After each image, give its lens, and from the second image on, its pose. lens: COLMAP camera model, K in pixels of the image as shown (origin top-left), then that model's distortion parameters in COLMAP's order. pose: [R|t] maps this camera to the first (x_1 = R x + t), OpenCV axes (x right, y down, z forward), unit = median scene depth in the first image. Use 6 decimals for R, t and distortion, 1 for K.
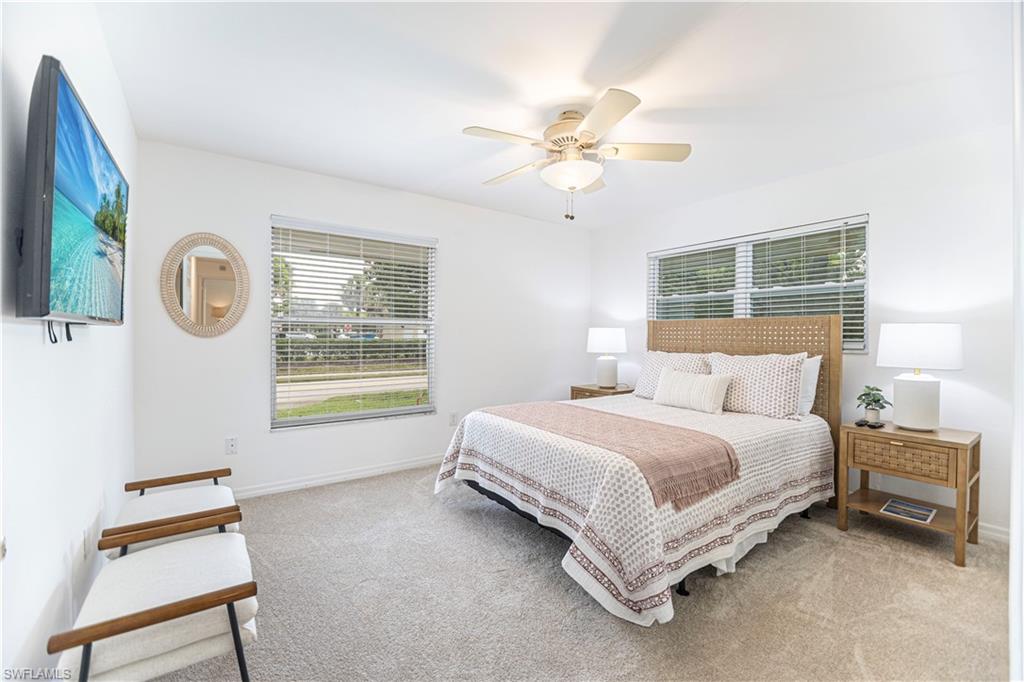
lens RADIAL K [[436.4, 0, 512.0], [0, 436.4, 341.0], [0, 0, 1]] dist [0.000510, 0.000038]
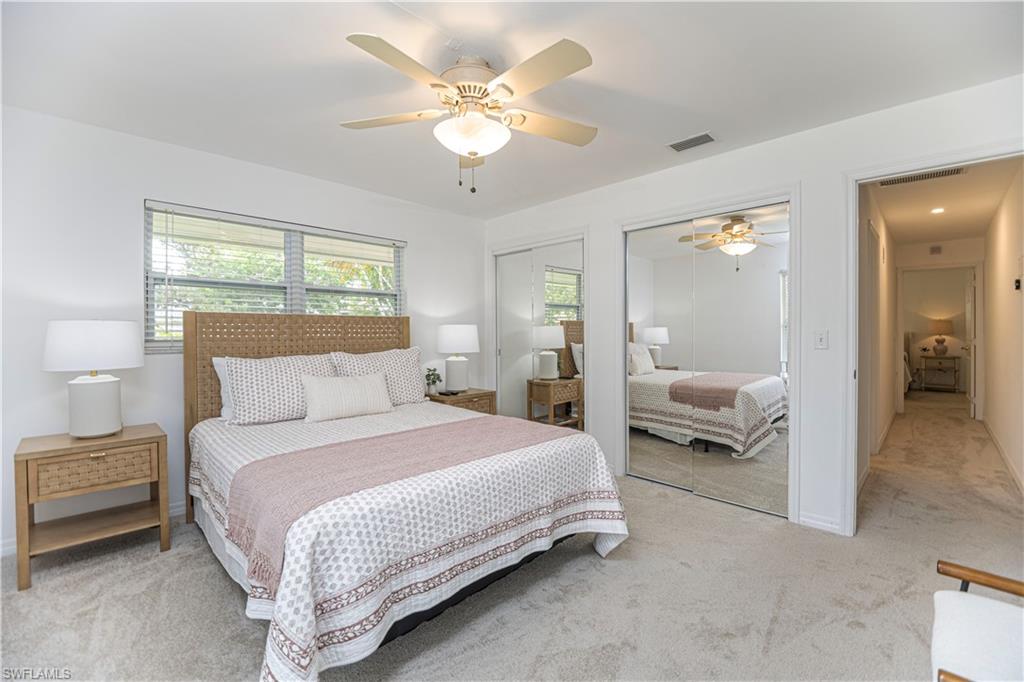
lens RADIAL K [[436.4, 0, 512.0], [0, 436.4, 341.0], [0, 0, 1]] dist [0.000510, 0.000038]
pose [[-0.189381, -0.021037, 0.981678, -0.681824], [0.019024, 0.999504, 0.025089, -0.017144], [-0.981719, 0.023427, -0.188887, 1.090090]]
